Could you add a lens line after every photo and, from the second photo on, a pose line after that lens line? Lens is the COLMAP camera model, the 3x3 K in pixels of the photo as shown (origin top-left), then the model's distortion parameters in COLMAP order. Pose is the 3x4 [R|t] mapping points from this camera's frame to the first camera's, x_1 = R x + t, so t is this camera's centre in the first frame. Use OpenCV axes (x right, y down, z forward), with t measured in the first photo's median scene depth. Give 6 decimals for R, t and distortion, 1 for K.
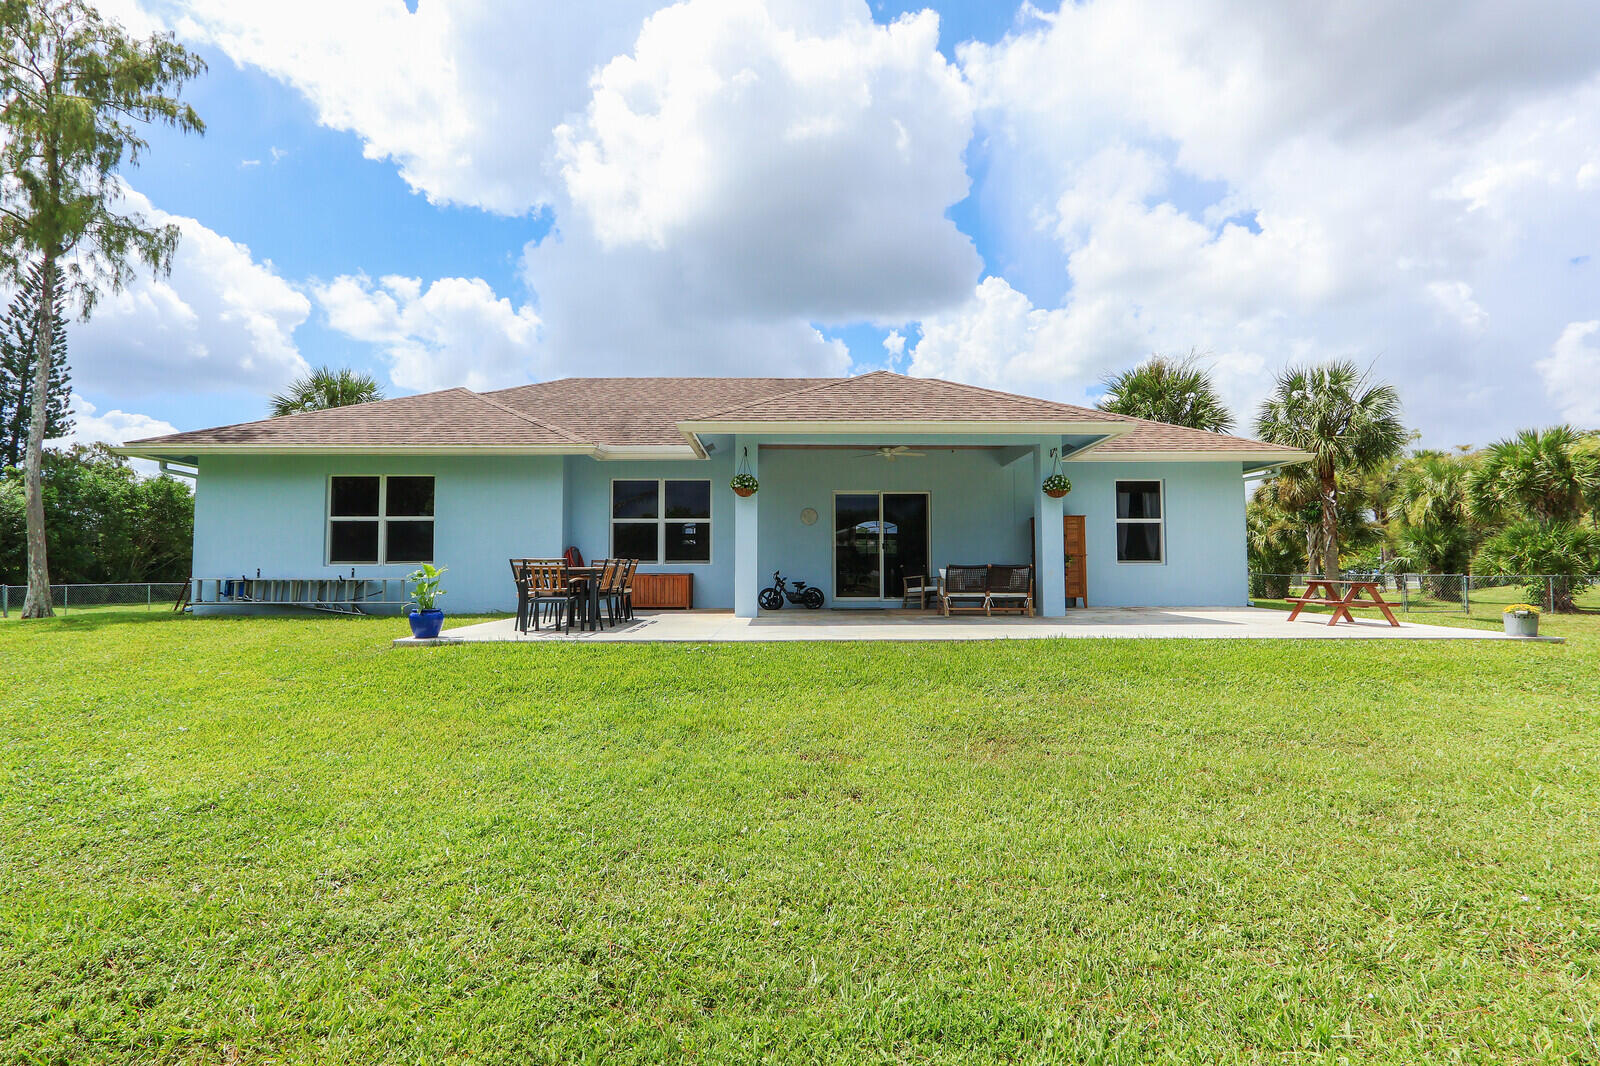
lens RADIAL K [[737.2, 0, 797.0], [0, 737.2, 569.7], [0, 0, 1]] dist [0.000208, -0.026677]
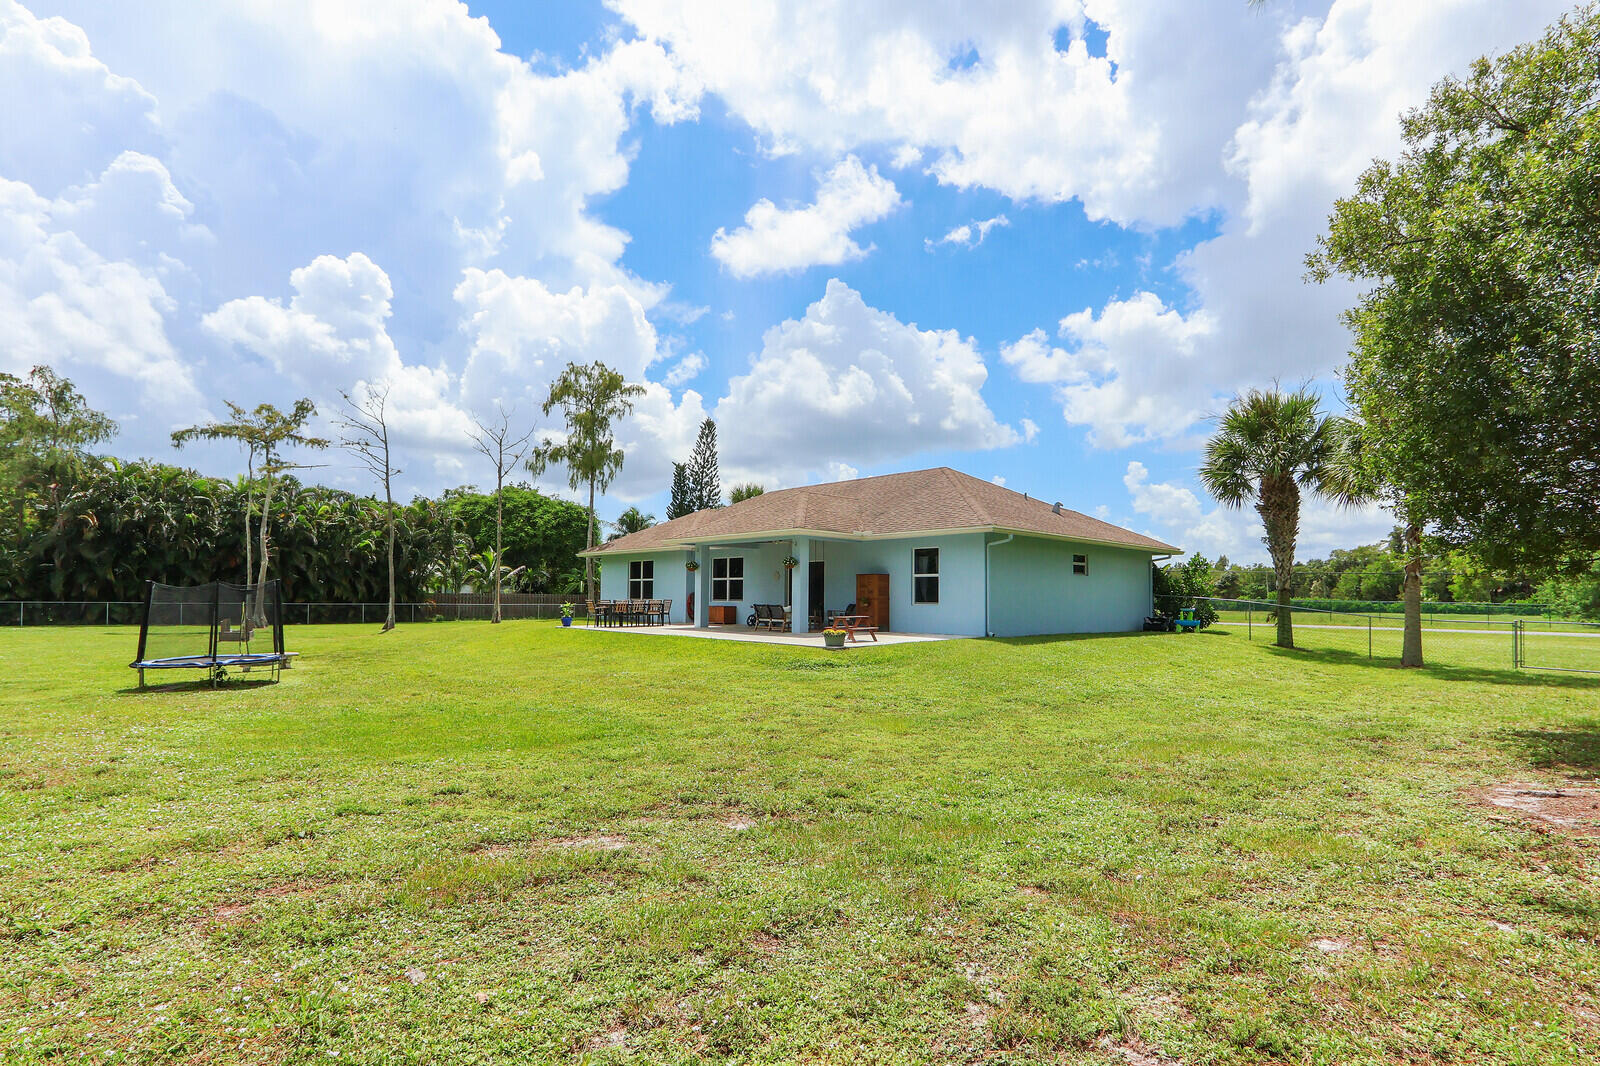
lens RADIAL K [[737.2, 0, 797.0], [0, 737.2, 569.7], [0, 0, 1]] dist [0.000208, -0.026677]
pose [[0.645385, -0.019805, -0.763601, 1.320414], [-0.000313, 0.999657, -0.026191, -0.036763], [0.763858, 0.017142, 0.645157, -0.106103]]
